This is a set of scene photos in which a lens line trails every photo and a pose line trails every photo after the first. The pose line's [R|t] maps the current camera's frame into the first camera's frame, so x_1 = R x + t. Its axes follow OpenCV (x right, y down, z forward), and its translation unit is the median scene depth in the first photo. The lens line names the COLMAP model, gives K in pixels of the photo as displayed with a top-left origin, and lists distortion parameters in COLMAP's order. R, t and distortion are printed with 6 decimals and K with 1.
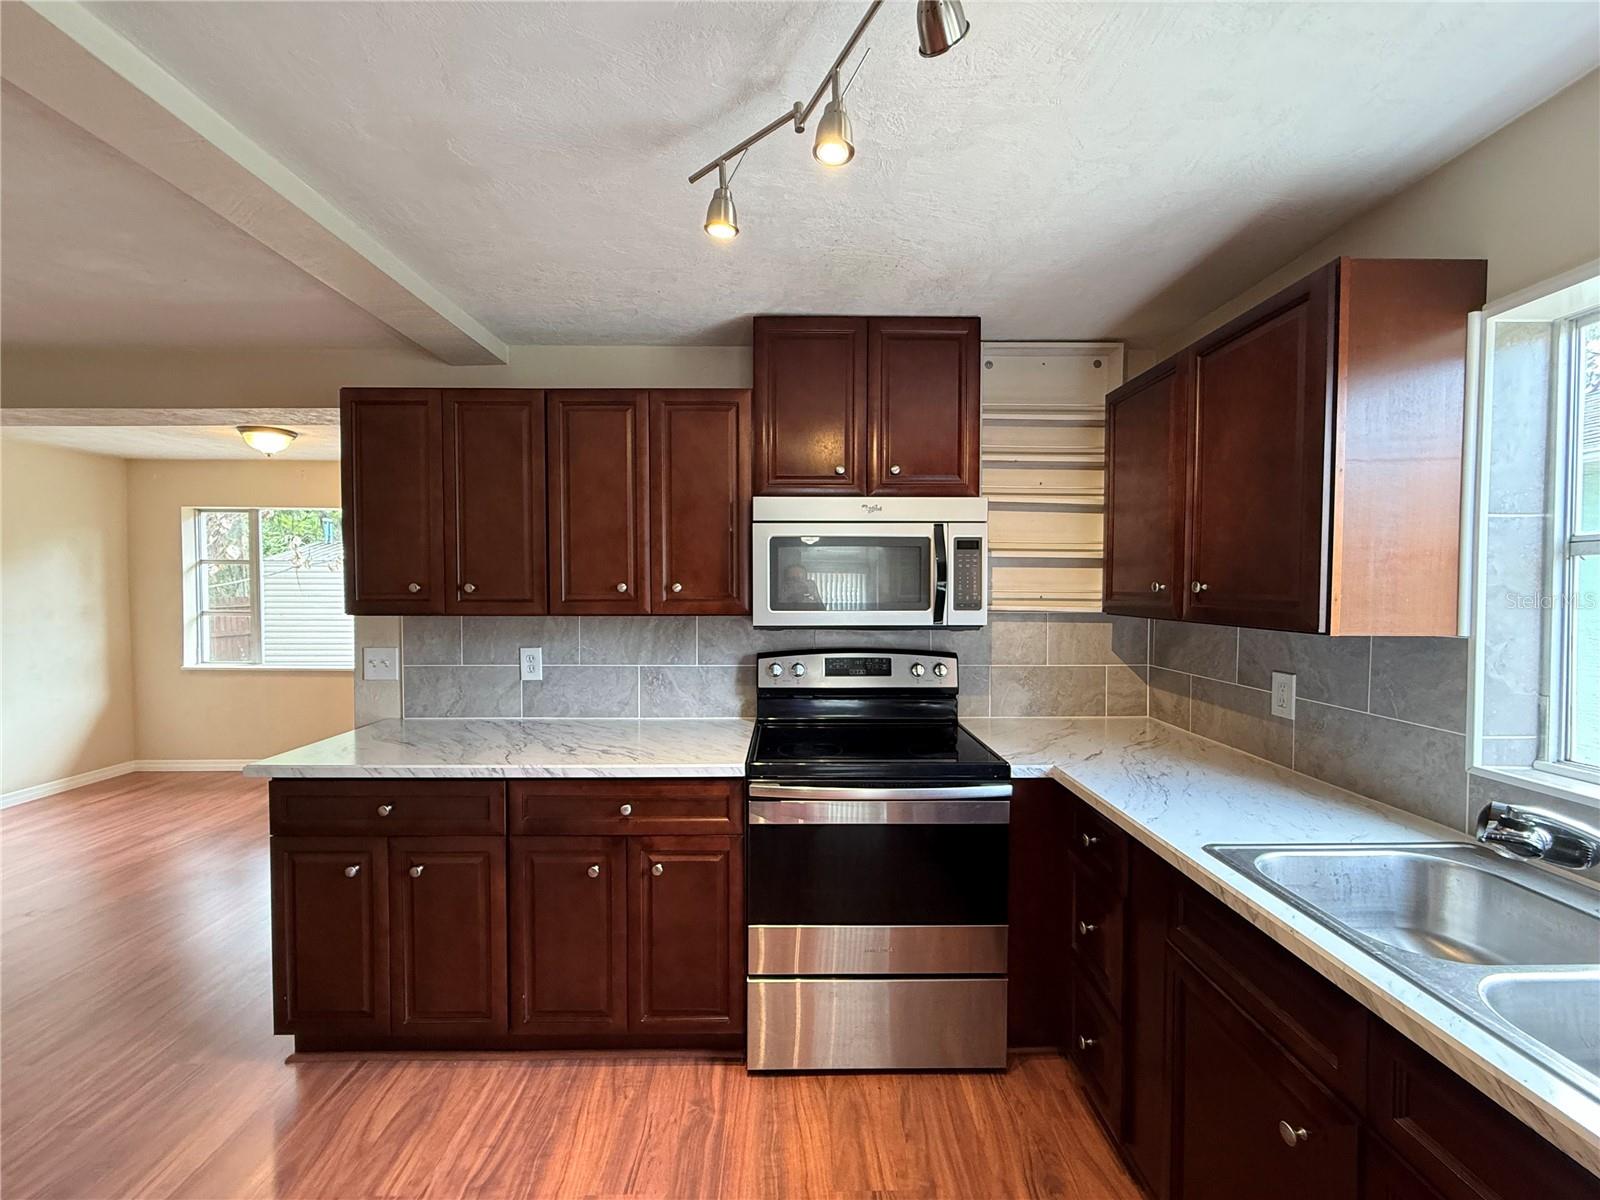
lens RADIAL K [[635.8, 0, 797.8], [0, 635.8, 601.9], [0, 0, 1]] dist [0.000739, -0.000239]
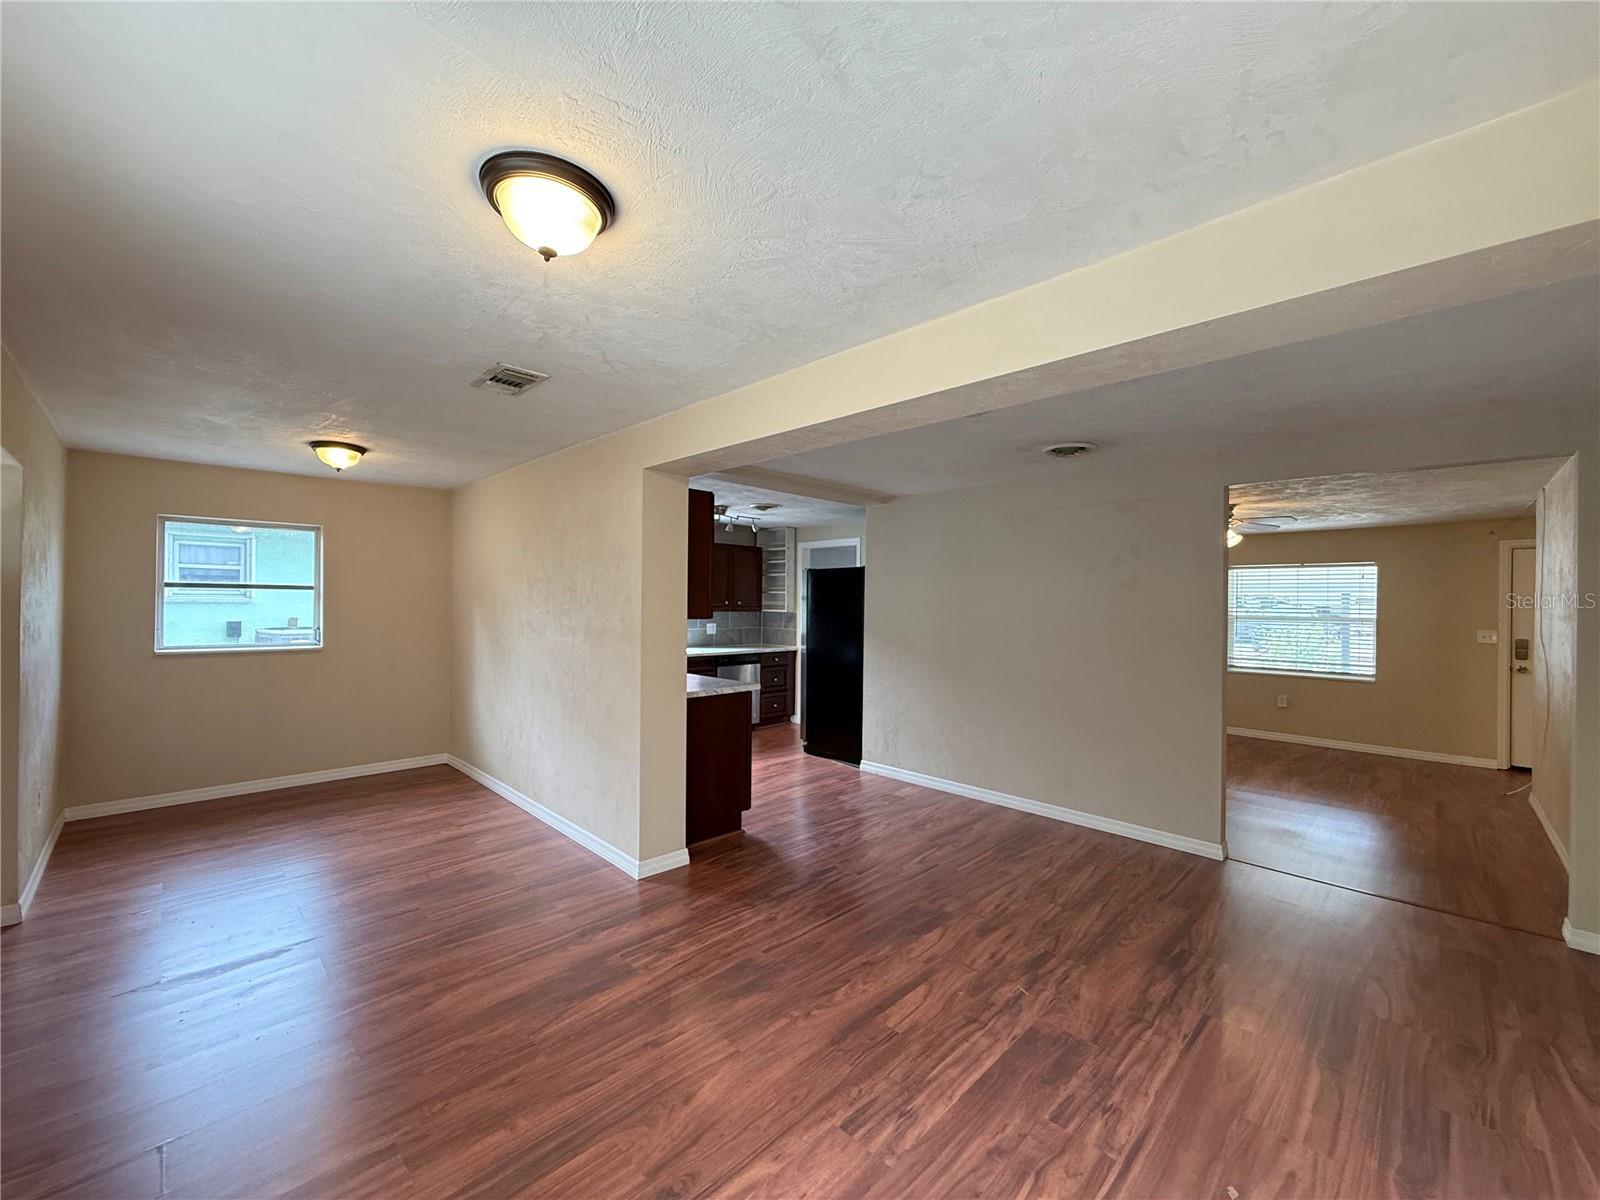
lens RADIAL K [[642.7, 0, 800.0], [0, 642.7, 600.0], [0, 0, 1]] dist [-0.000564, -0.000050]
pose [[-0.697983, -0.007922, 0.716071, -2.238134], [0.005851, 0.999842, 0.016765, -0.097933], [-0.716091, 0.015891, -0.697826, 4.087287]]
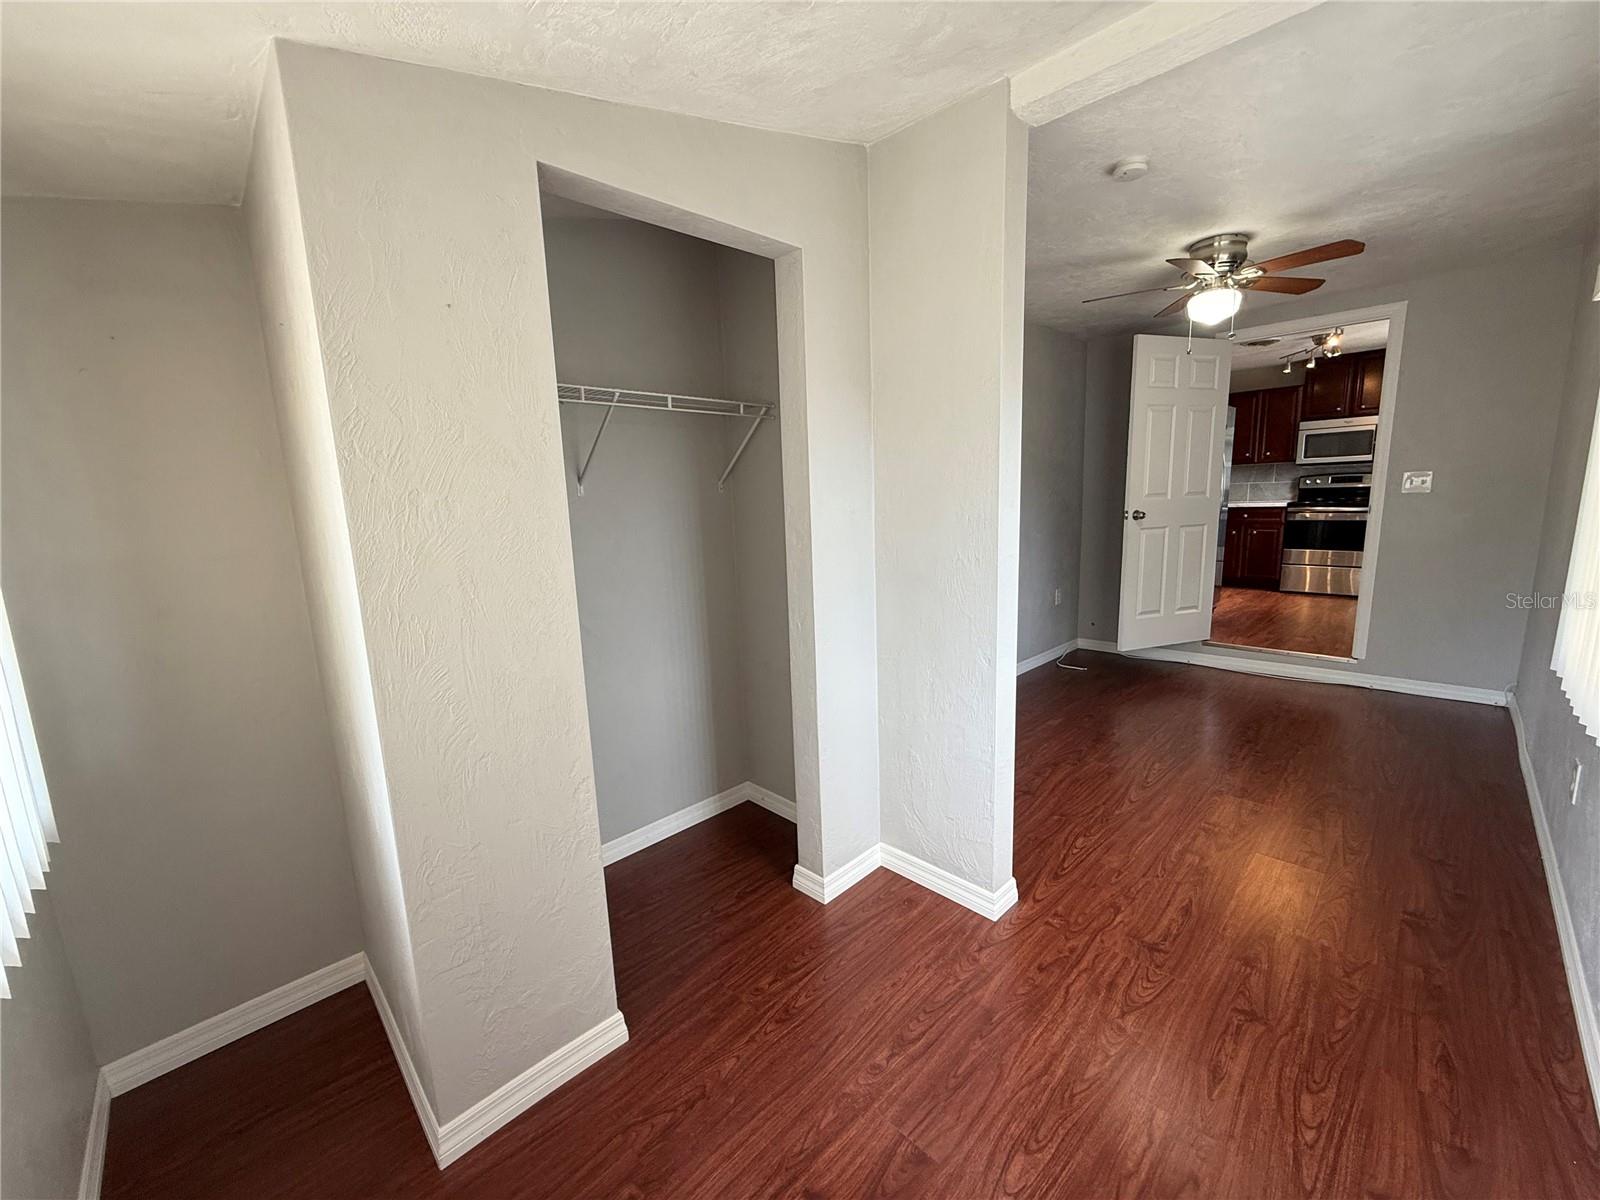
lens RADIAL K [[635.8, 0, 797.8], [0, 635.8, 601.9], [0, 0, 1]] dist [0.000739, -0.000239]
pose [[0.687666, 0.094445, -0.719858, 0.567103], [0.017910, 0.988995, 0.146864, 0.207645], [0.725806, -0.113886, 0.678407, -3.028318]]
